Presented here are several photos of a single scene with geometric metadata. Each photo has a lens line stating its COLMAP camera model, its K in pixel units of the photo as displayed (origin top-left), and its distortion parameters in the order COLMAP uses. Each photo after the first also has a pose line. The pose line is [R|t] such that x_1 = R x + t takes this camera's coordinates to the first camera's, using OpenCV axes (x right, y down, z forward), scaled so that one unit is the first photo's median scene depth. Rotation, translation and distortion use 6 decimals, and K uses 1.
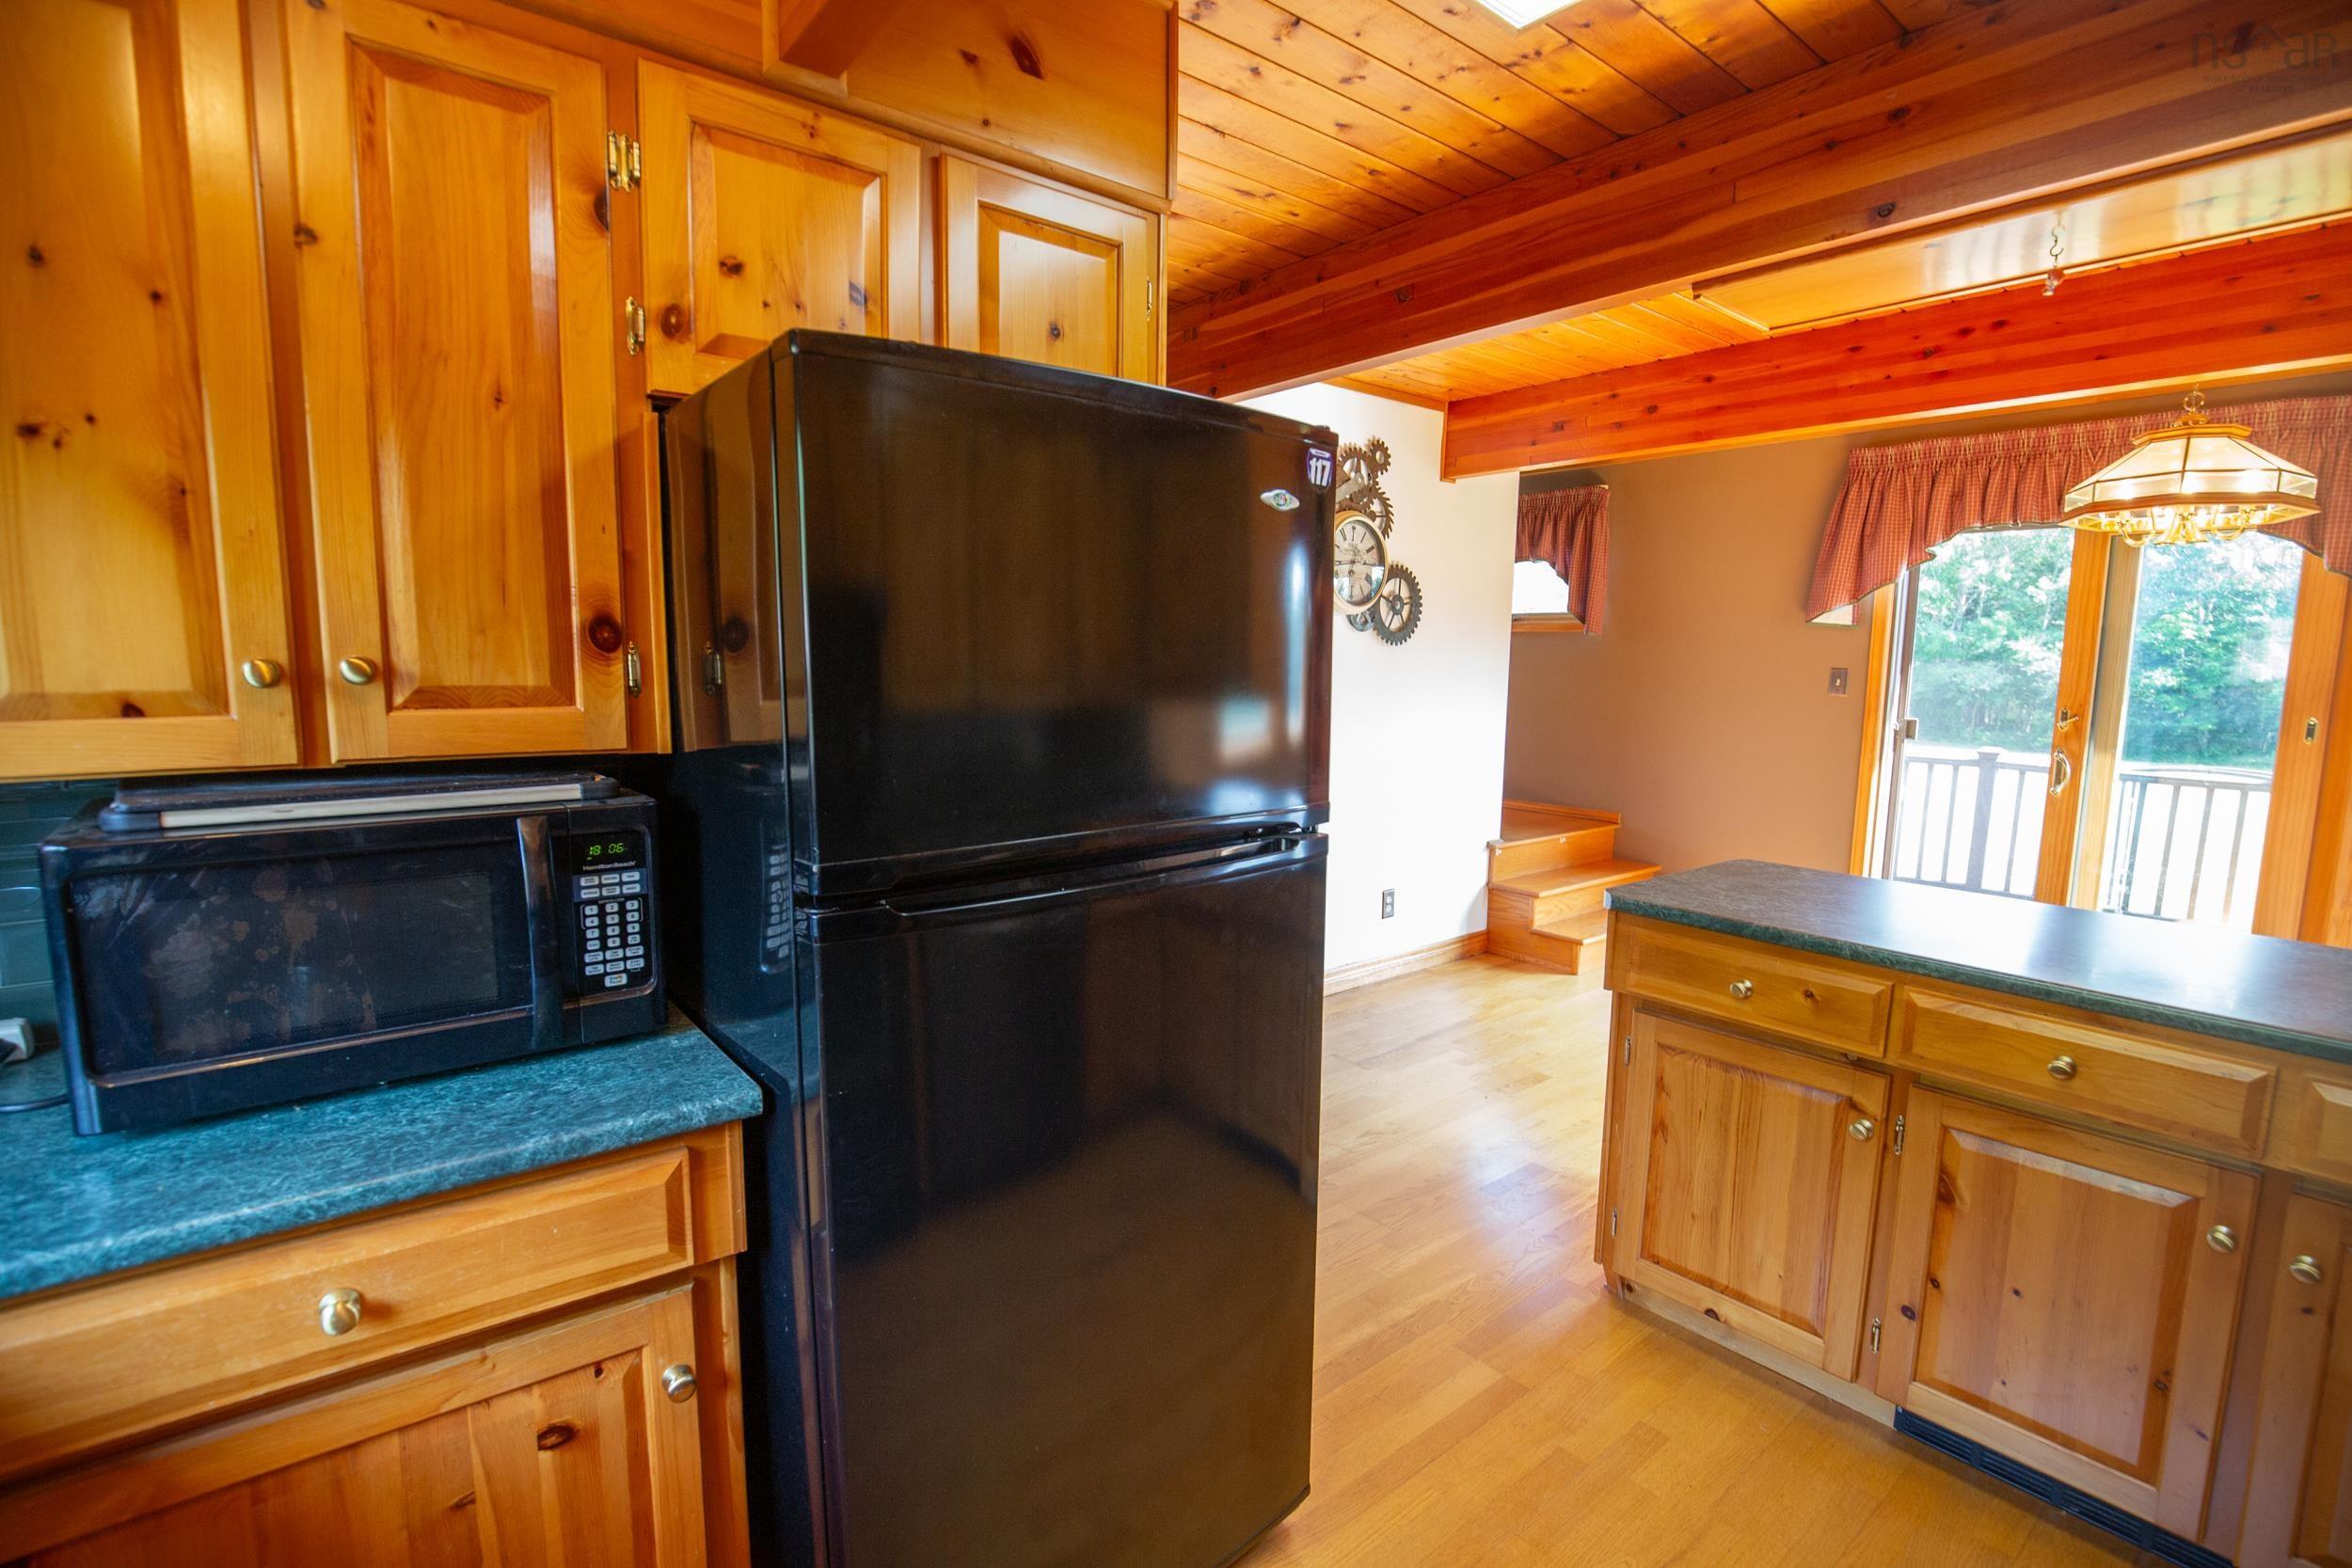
lens RADIAL K [[1076.4, 0, 1179.4], [0, 1076.4, 794.2], [0, 0, 1]] dist [-0.042117, 0.009528]
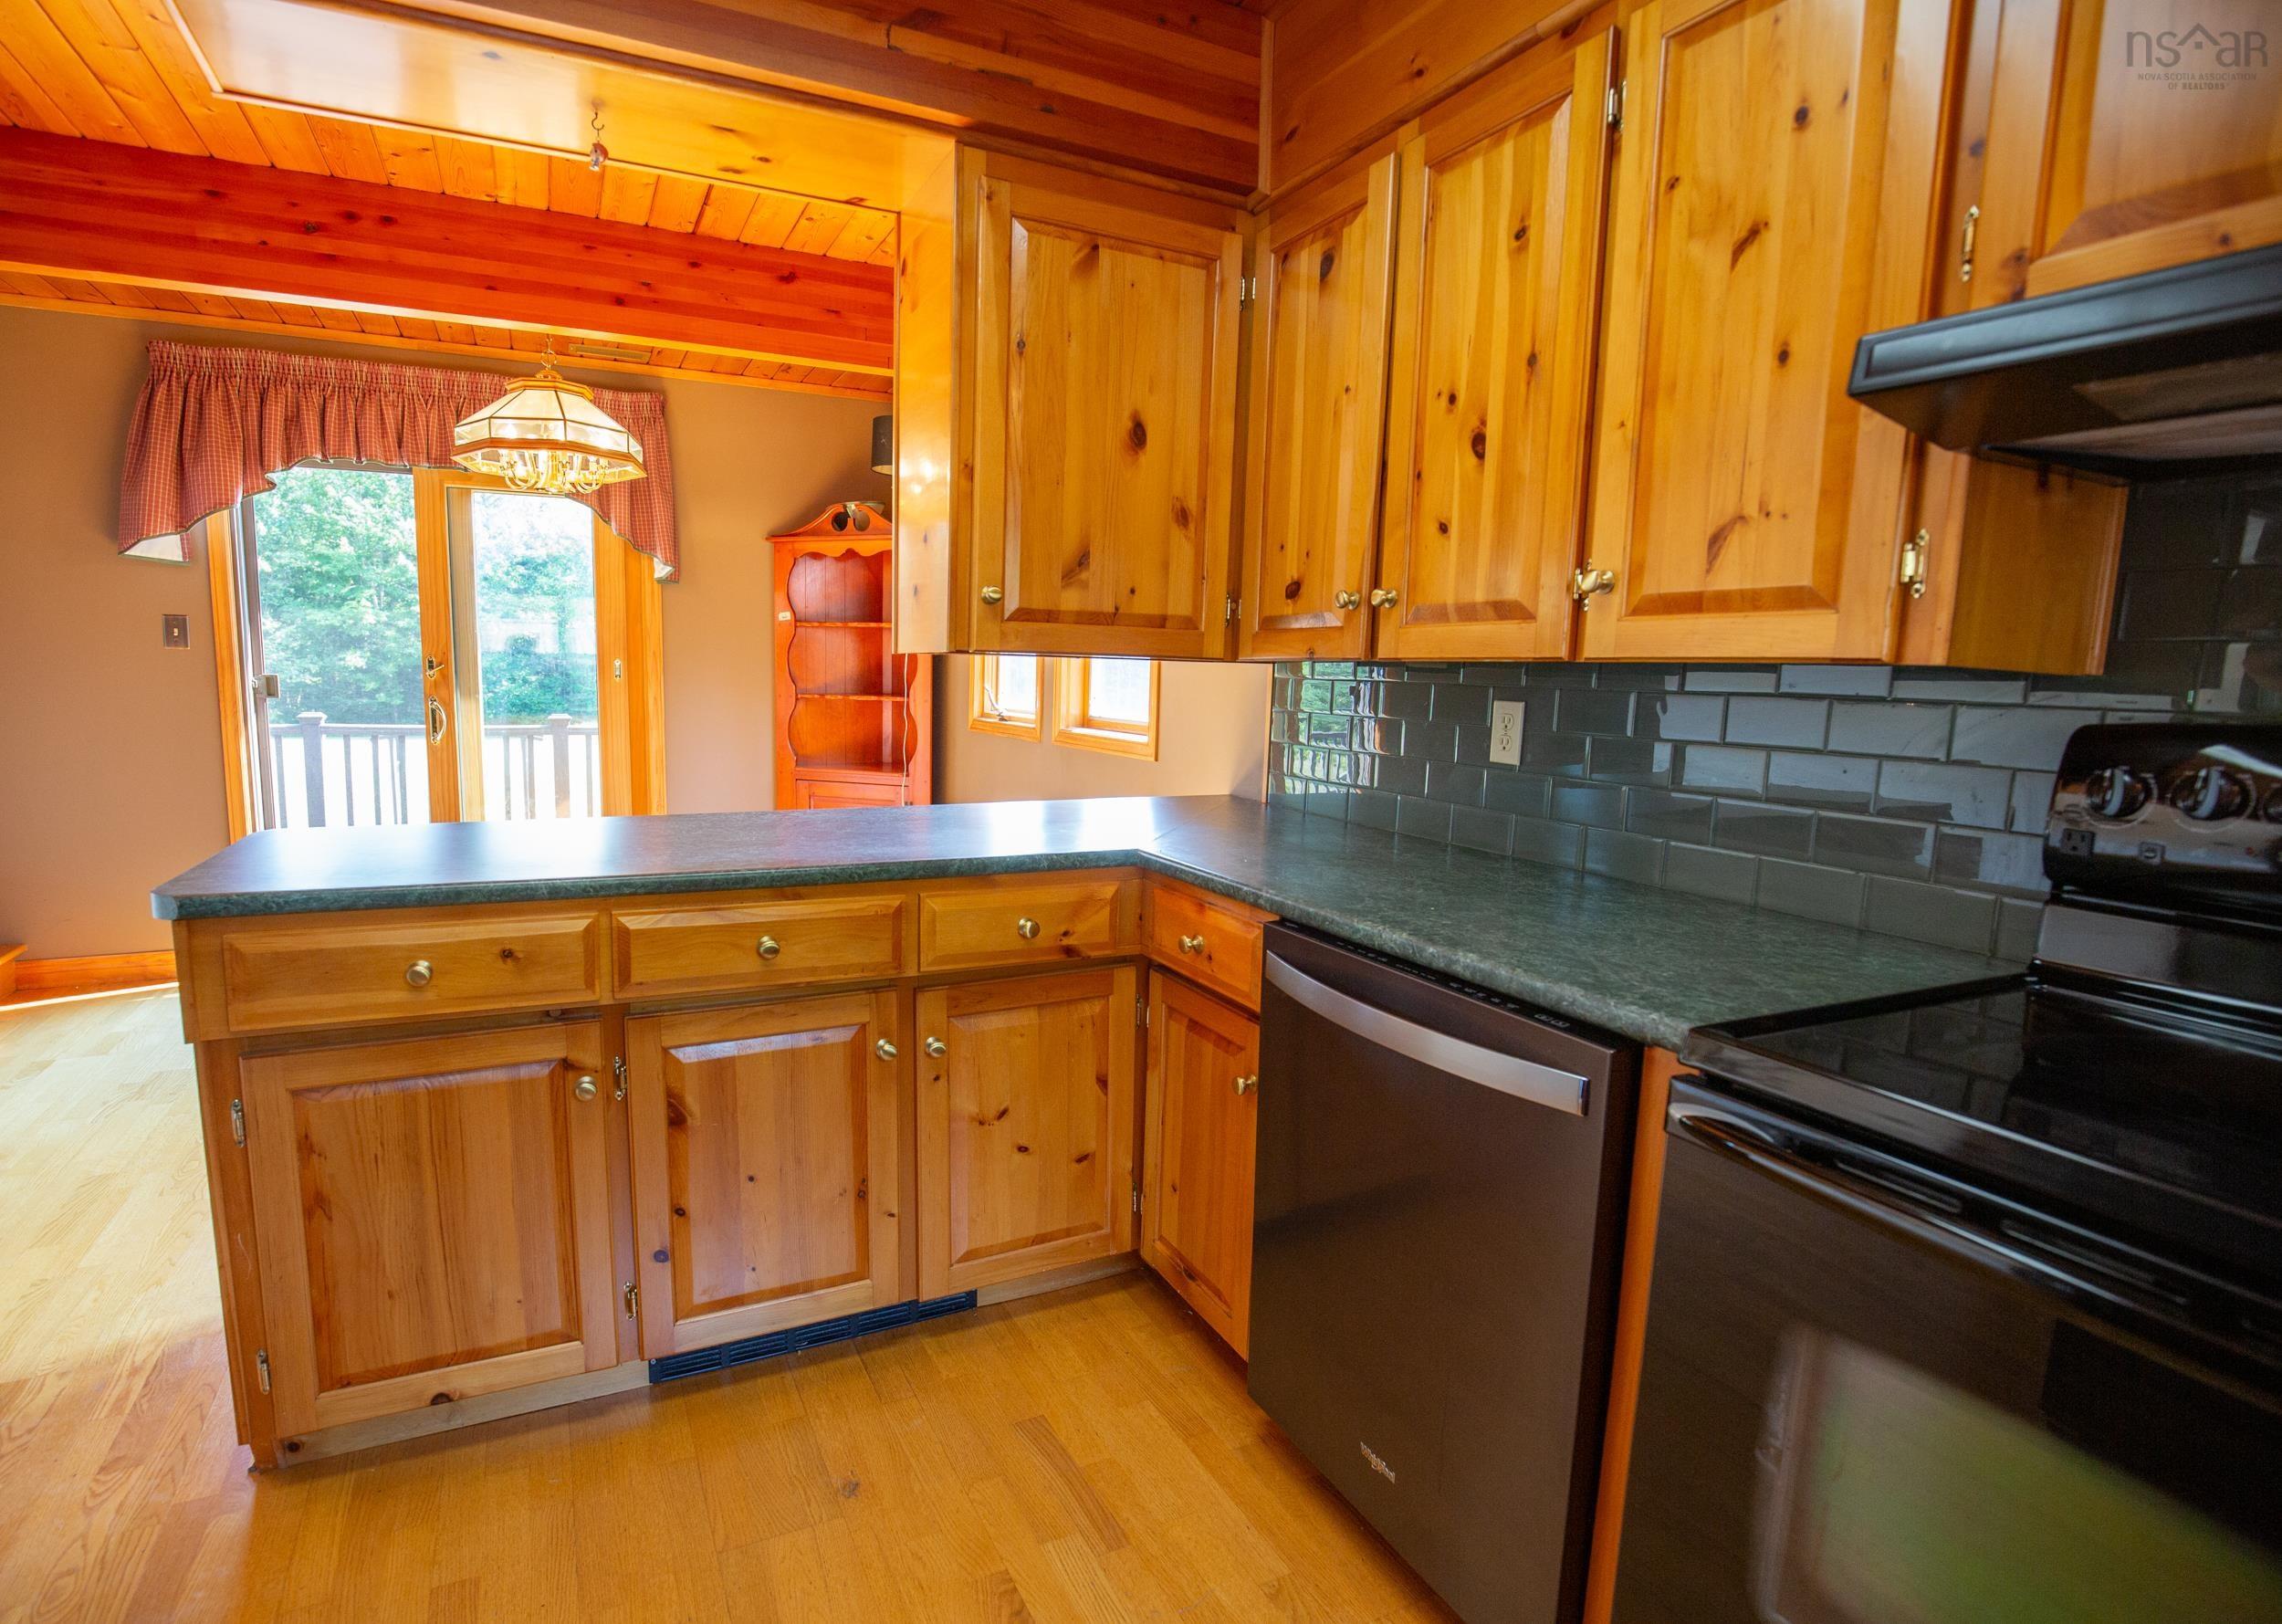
lens RADIAL K [[1115.2, 0, 1063.7], [0, 1115.2, 825.8], [0, 0, 1]] dist [-0.032878, 0.001596]
pose [[0.239446, -0.142436, 0.960405, -0.095126], [0.107041, 0.987023, 0.119697, 0.032469], [-0.964991, 0.074142, 0.251586, 0.331939]]
